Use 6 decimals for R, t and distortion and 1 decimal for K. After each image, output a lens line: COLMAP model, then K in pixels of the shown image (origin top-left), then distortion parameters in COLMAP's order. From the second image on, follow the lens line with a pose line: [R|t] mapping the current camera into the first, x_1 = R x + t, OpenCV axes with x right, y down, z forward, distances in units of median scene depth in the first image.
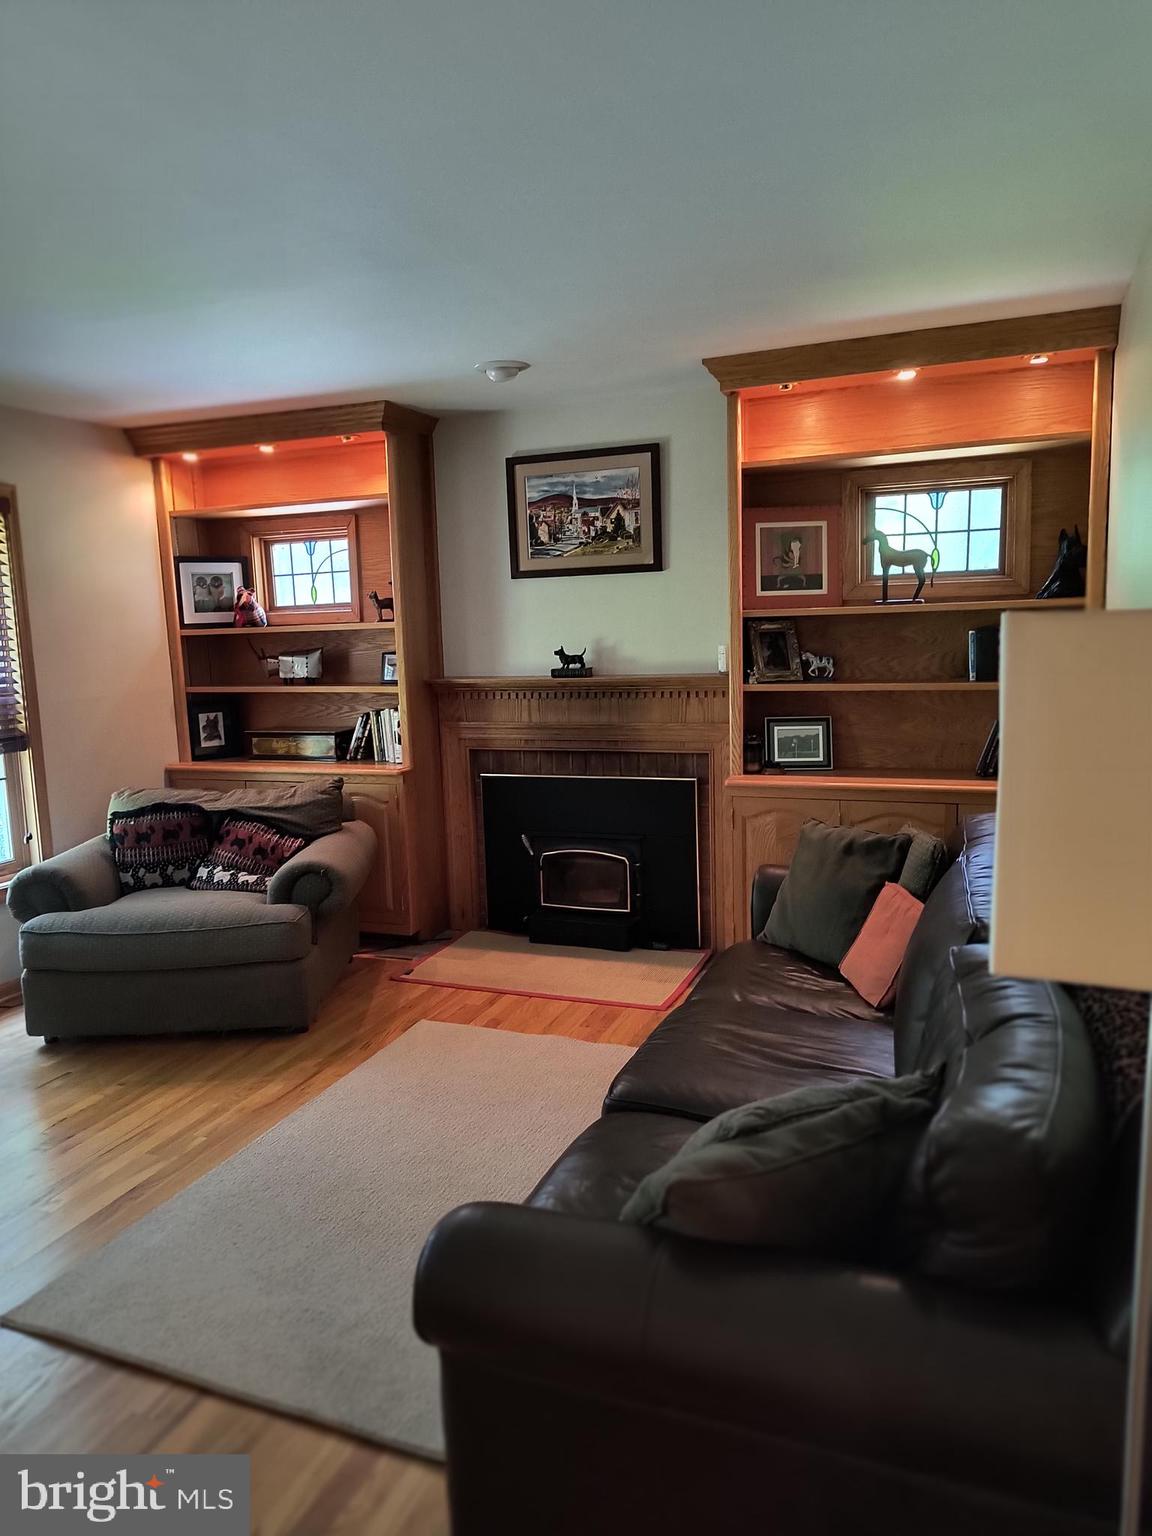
lens RADIAL K [[1027.3, 0, 576.0], [0, 1027.3, 768.0], [0, 0, 1]] dist [0.001392, -0.000755]
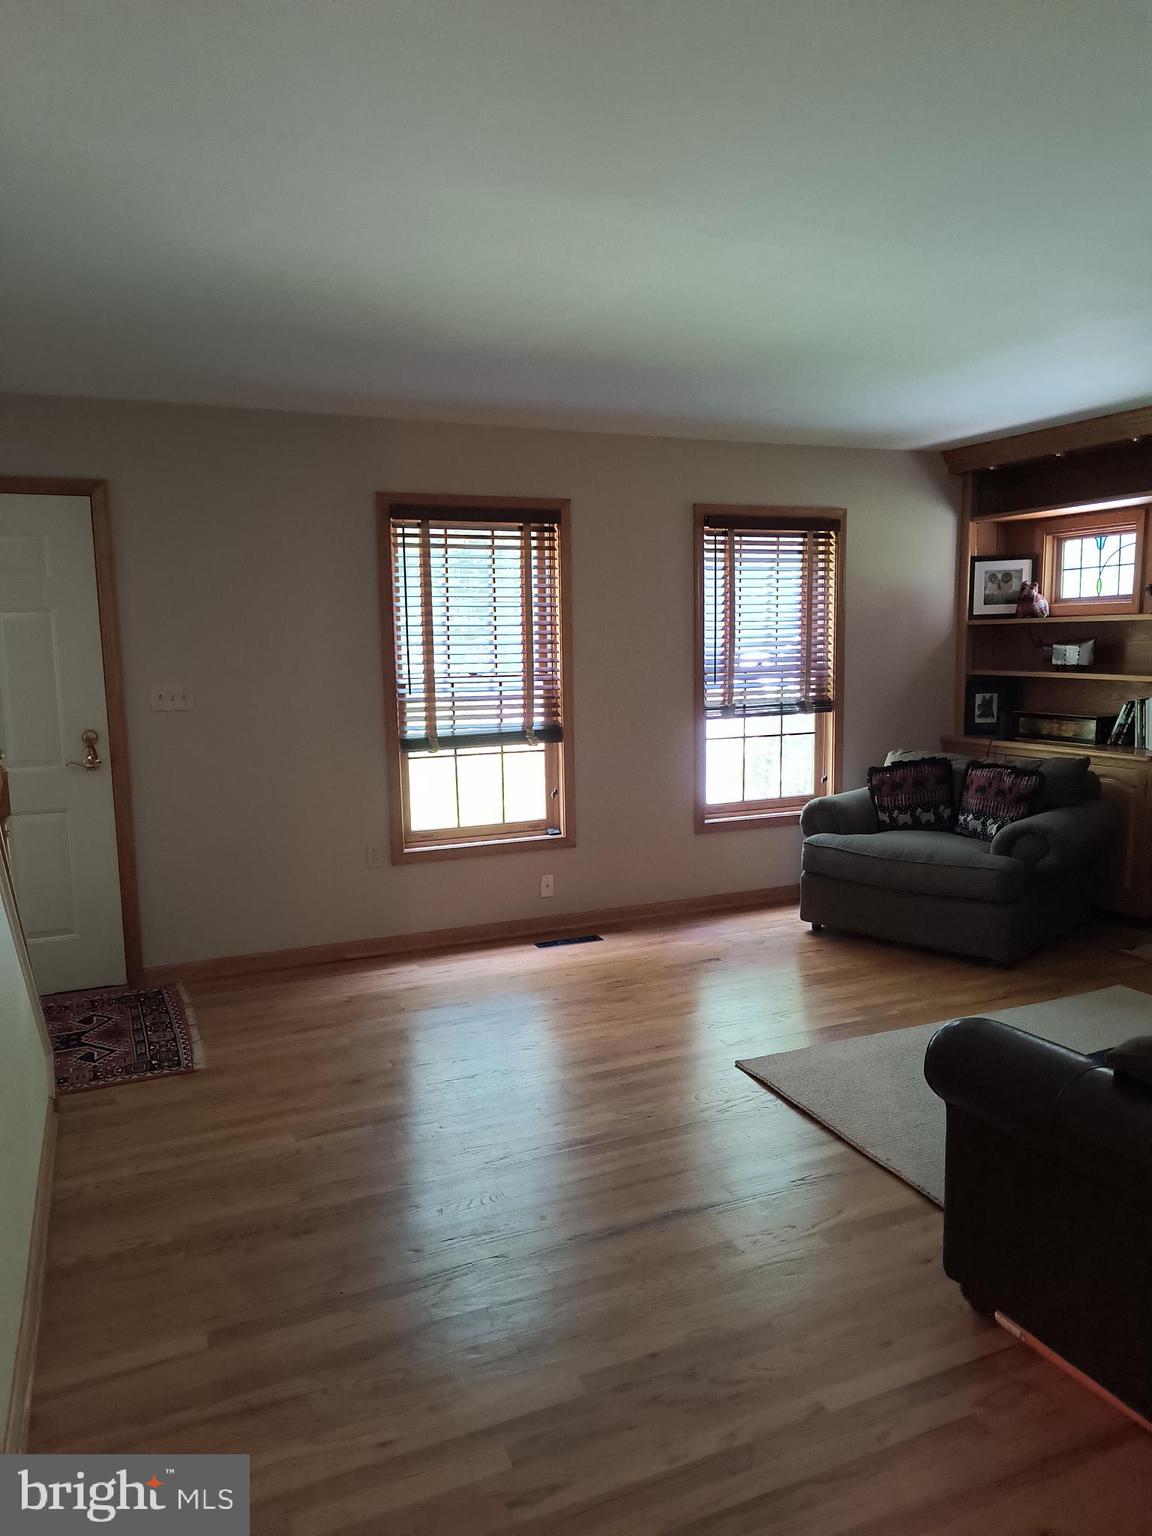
lens RADIAL K [[1070.2, 0, 578.7], [0, 1070.2, 744.4], [0, 0, 1]] dist [0.064692, -0.050808]
pose [[0.707126, 0.088547, -0.701522, 0.170401], [-0.097866, 0.994835, 0.026922, 0.014926], [0.700282, 0.049617, 0.712140, -0.165694]]
